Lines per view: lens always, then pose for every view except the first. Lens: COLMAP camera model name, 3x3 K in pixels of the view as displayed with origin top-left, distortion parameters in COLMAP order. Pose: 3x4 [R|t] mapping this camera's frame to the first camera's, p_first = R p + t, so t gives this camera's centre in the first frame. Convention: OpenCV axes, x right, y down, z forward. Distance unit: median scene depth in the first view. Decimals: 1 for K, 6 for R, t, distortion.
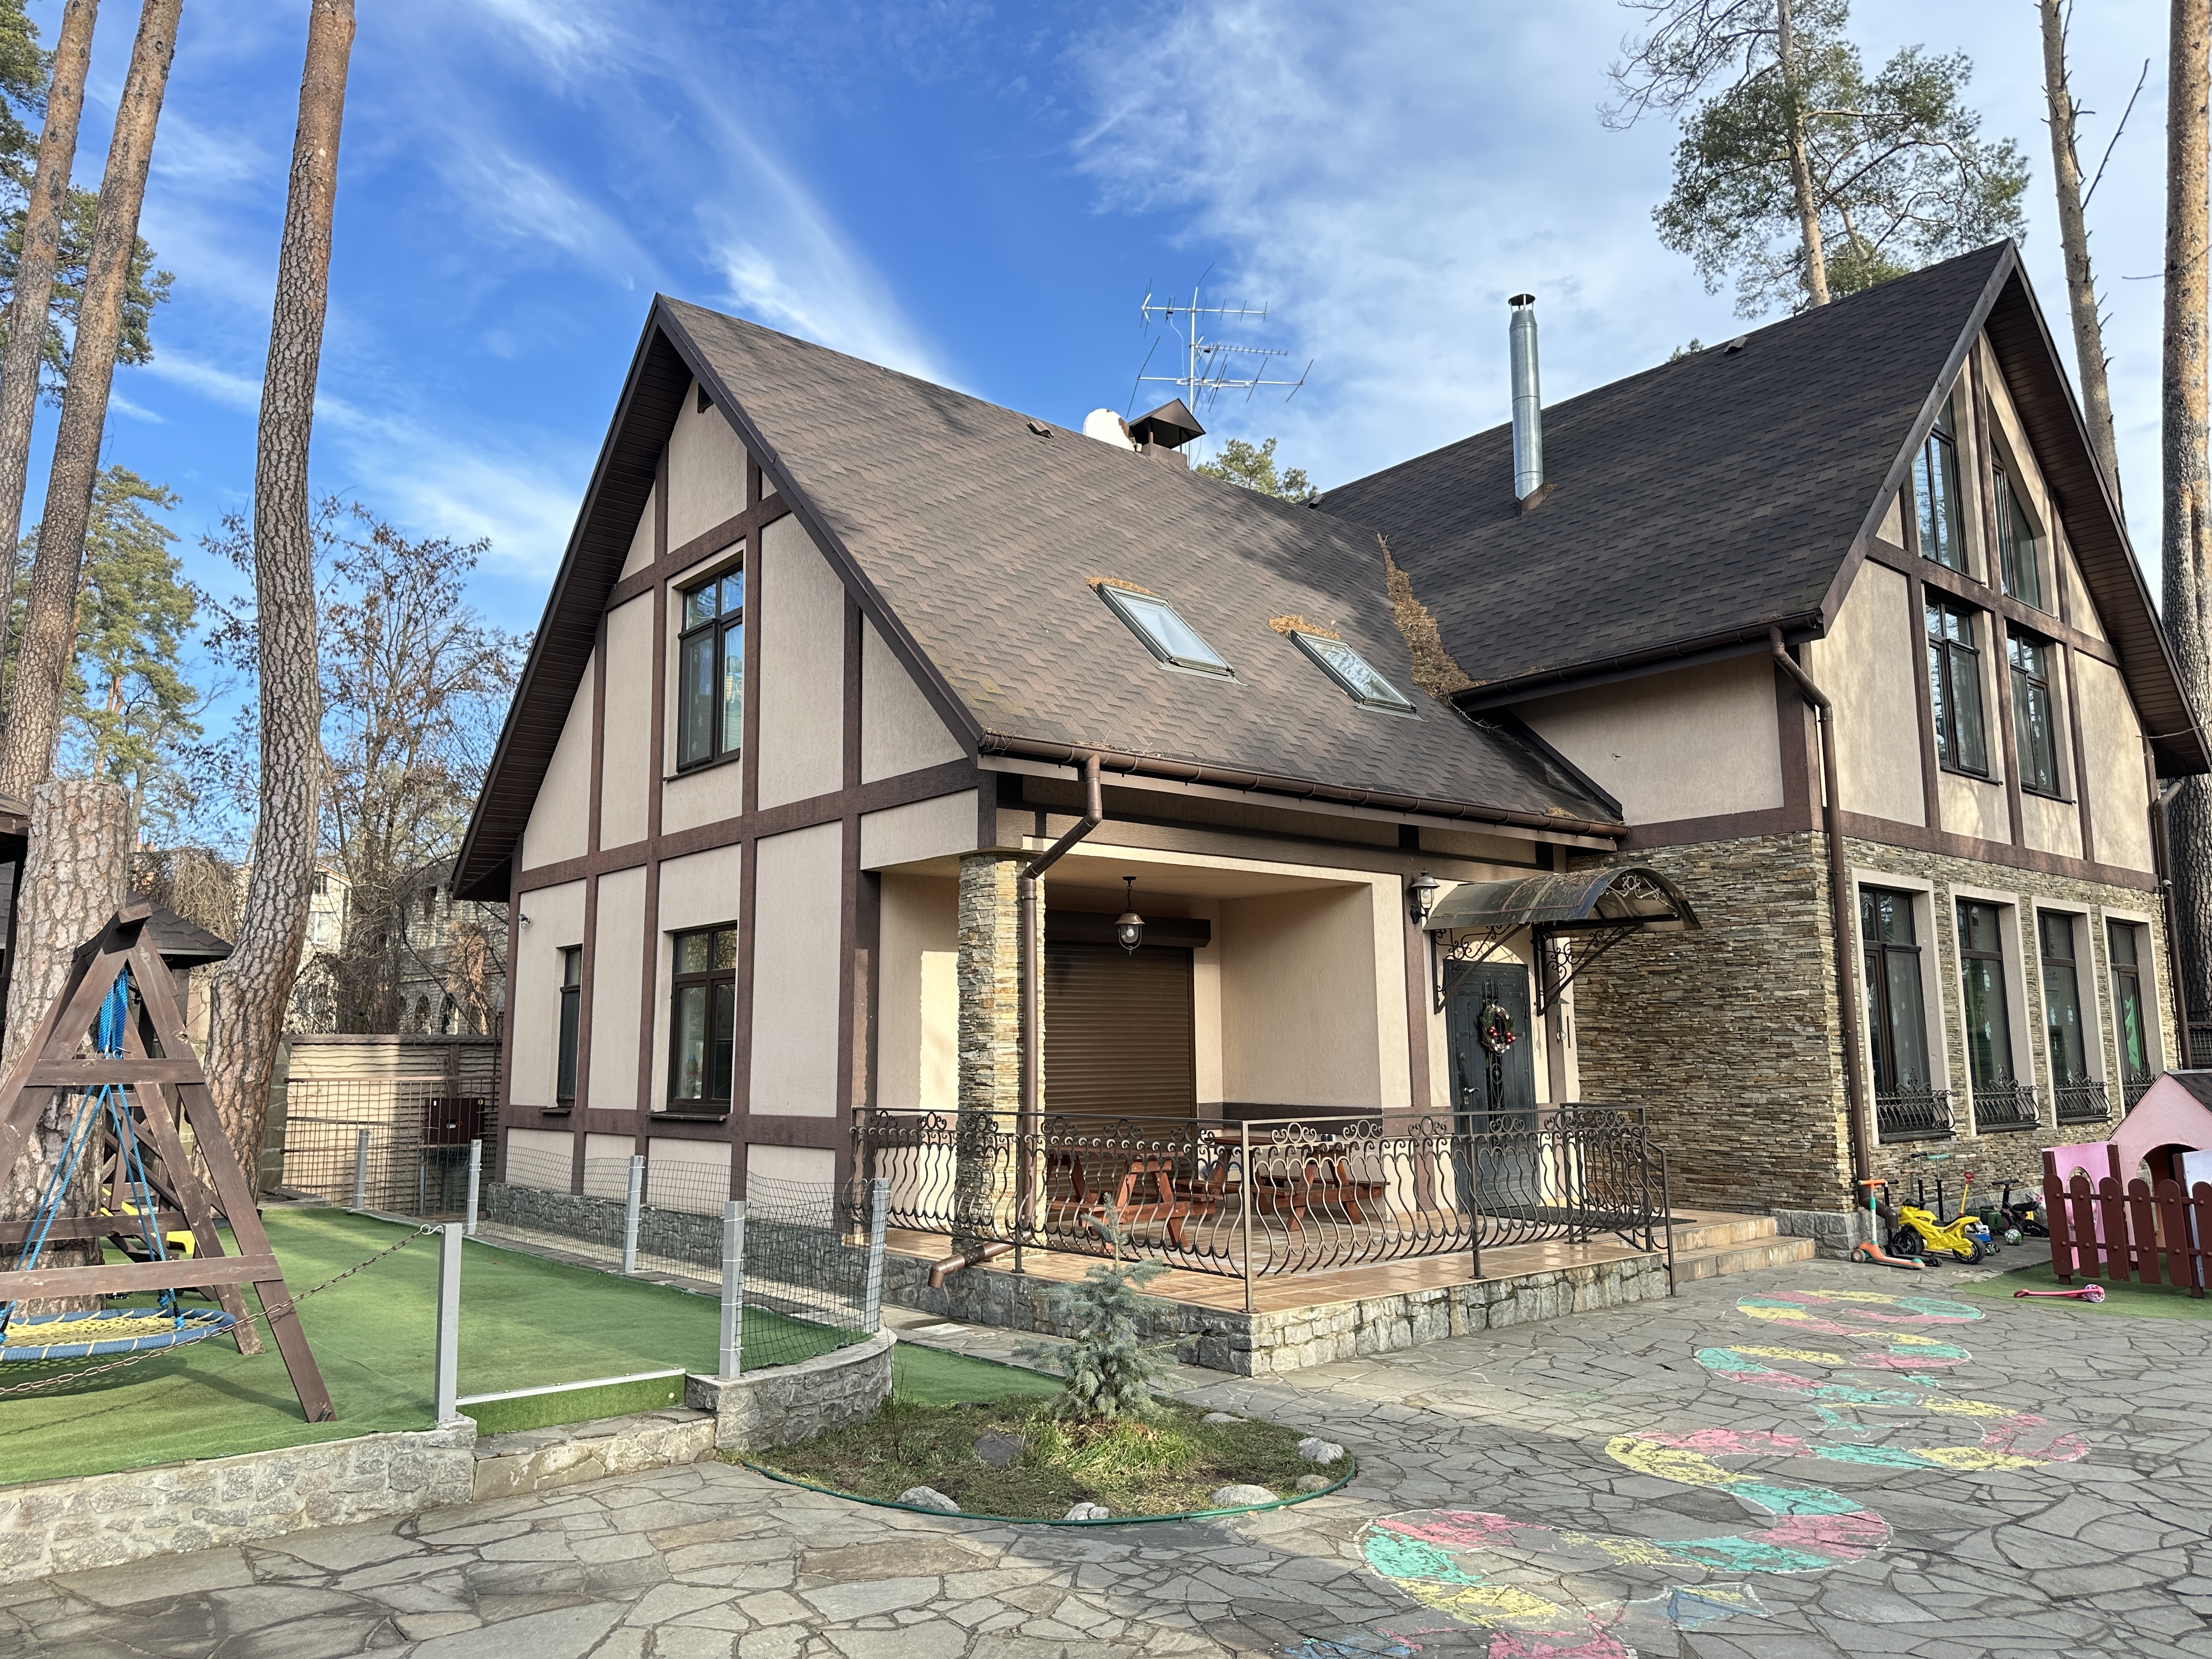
lens RADIAL K [[1575.9, 0, 1106.0], [0, 1575.9, 829.5], [0, 0, 1]] dist [0.039849, -0.042052]
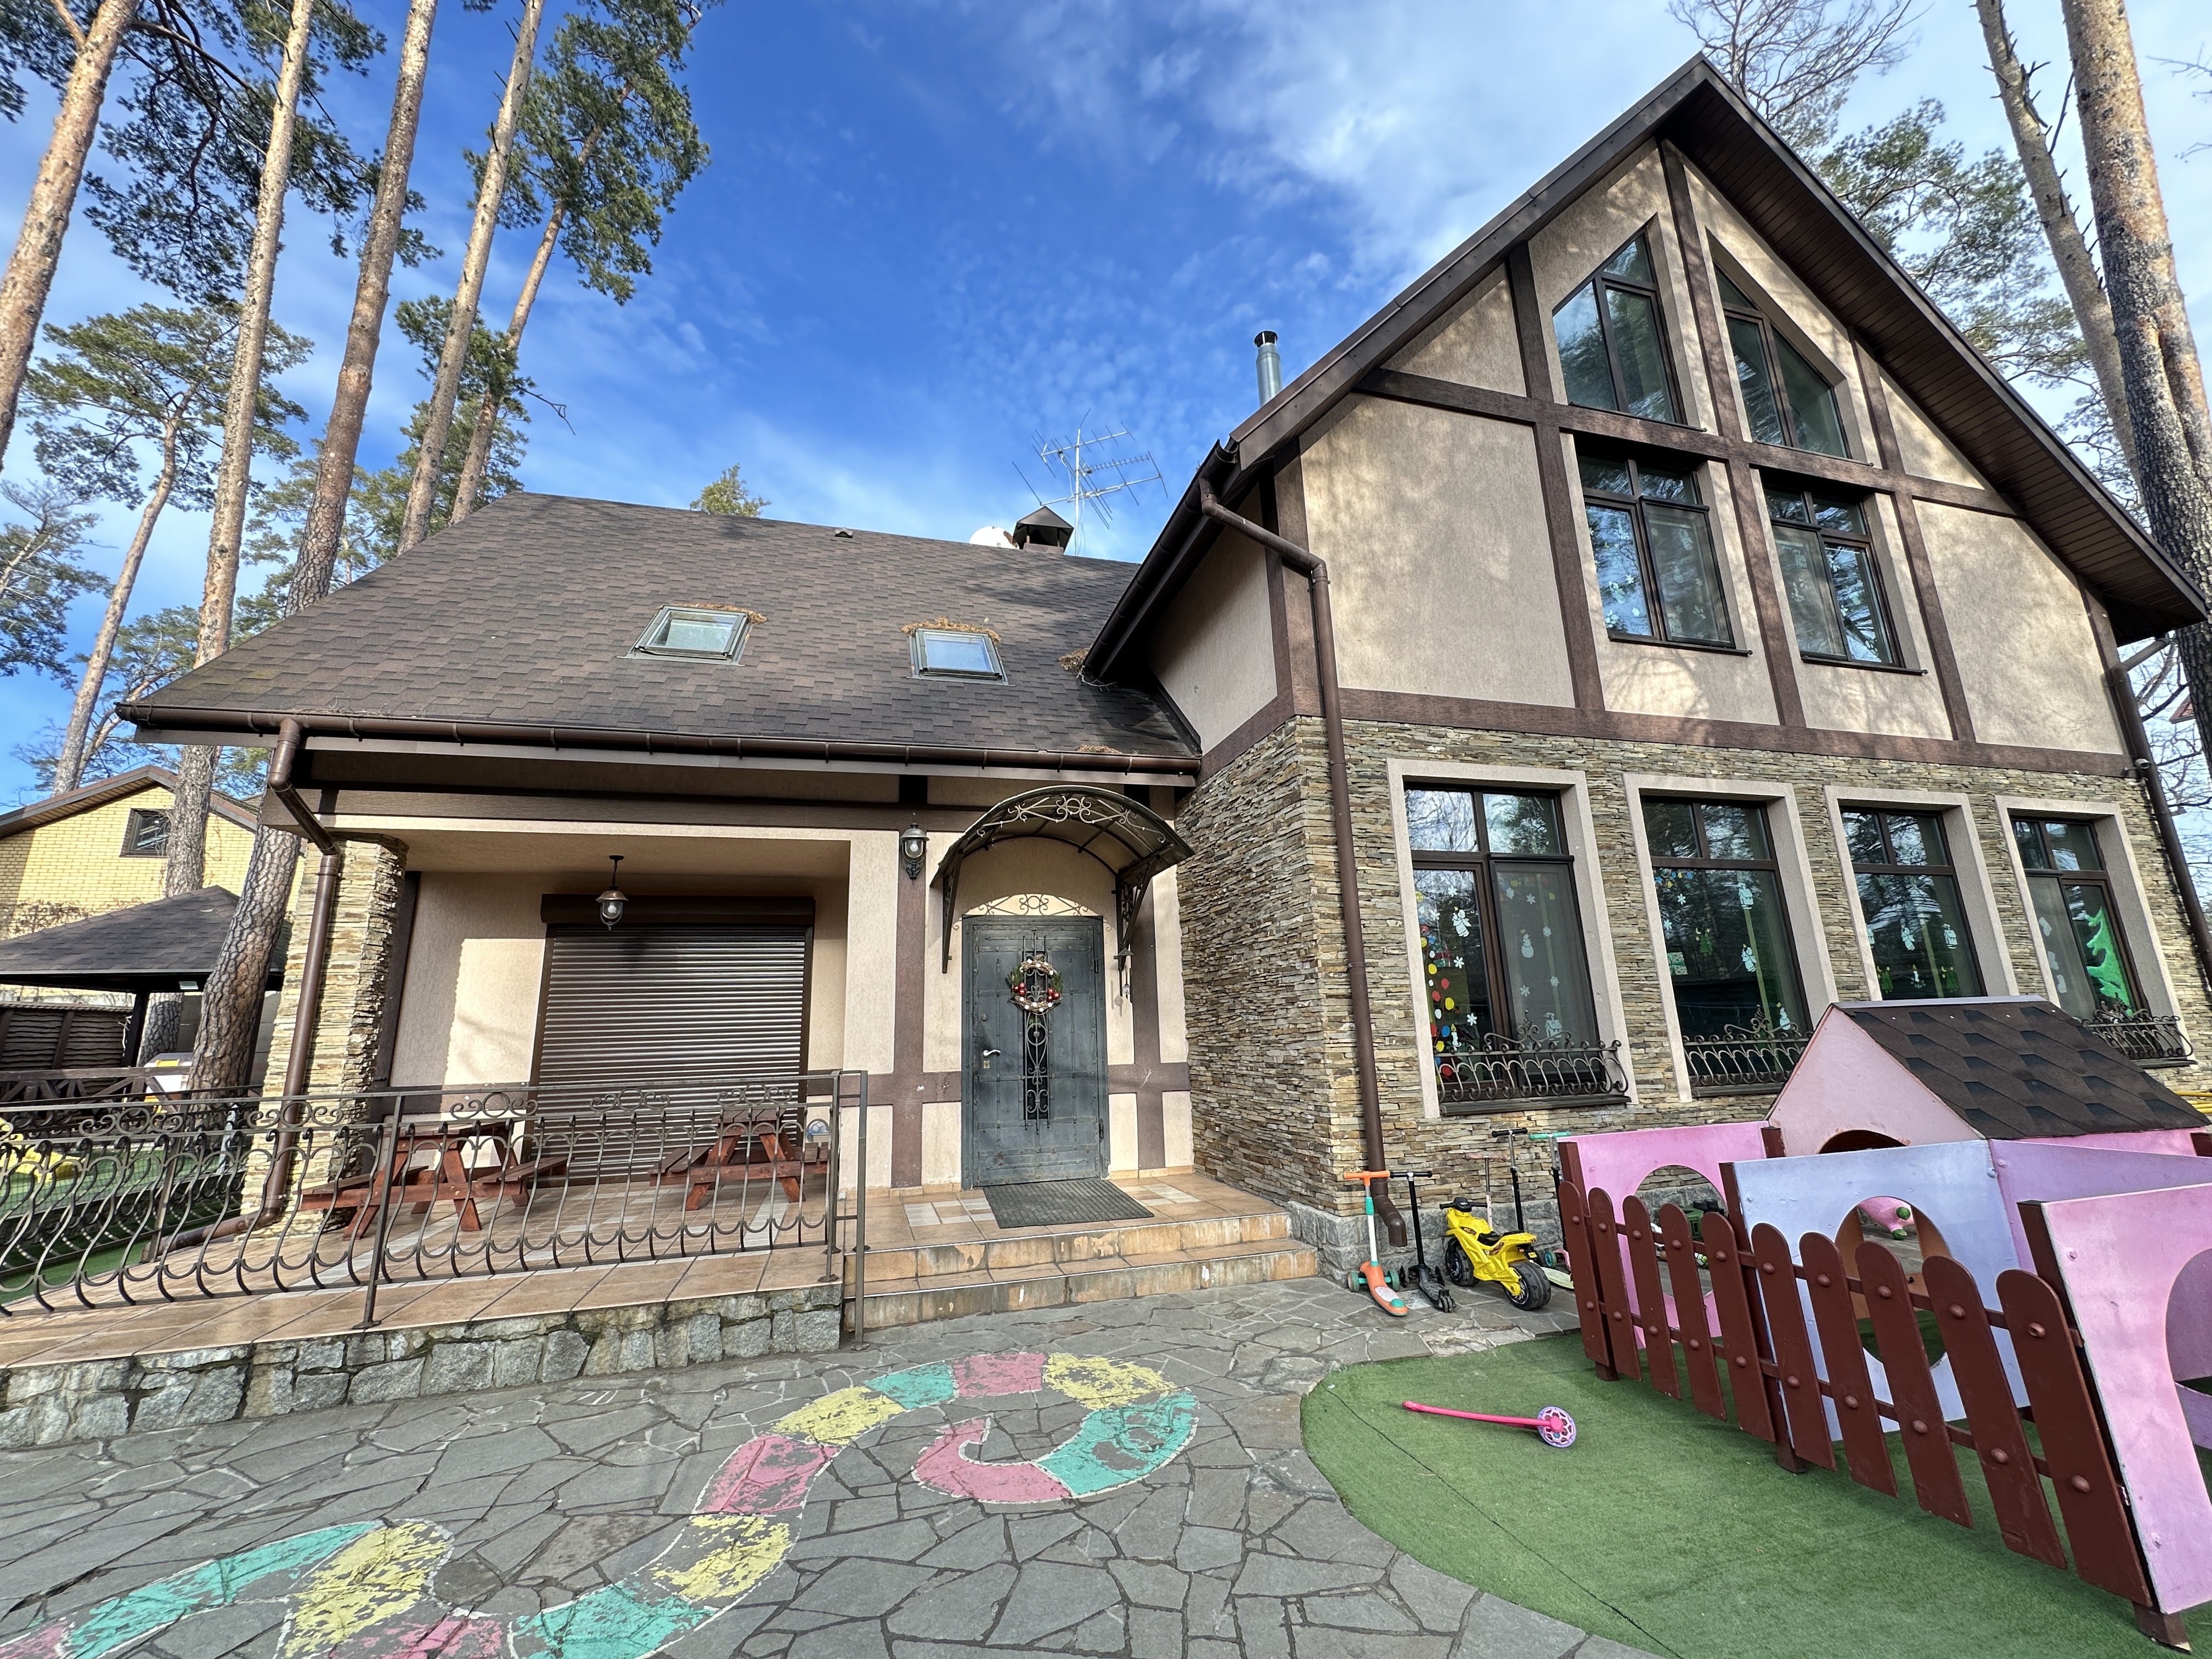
lens RADIAL K [[889.4, 0, 1106.0], [0, 889.4, 829.5], [0, 0, 1]] dist [-0.002463, 0.000581]
pose [[0.907001, -0.114778, -0.405184, 0.576432], [0.083766, 0.992087, -0.093524, 0.098851], [0.412713, 0.050886, 0.909439, 0.600526]]
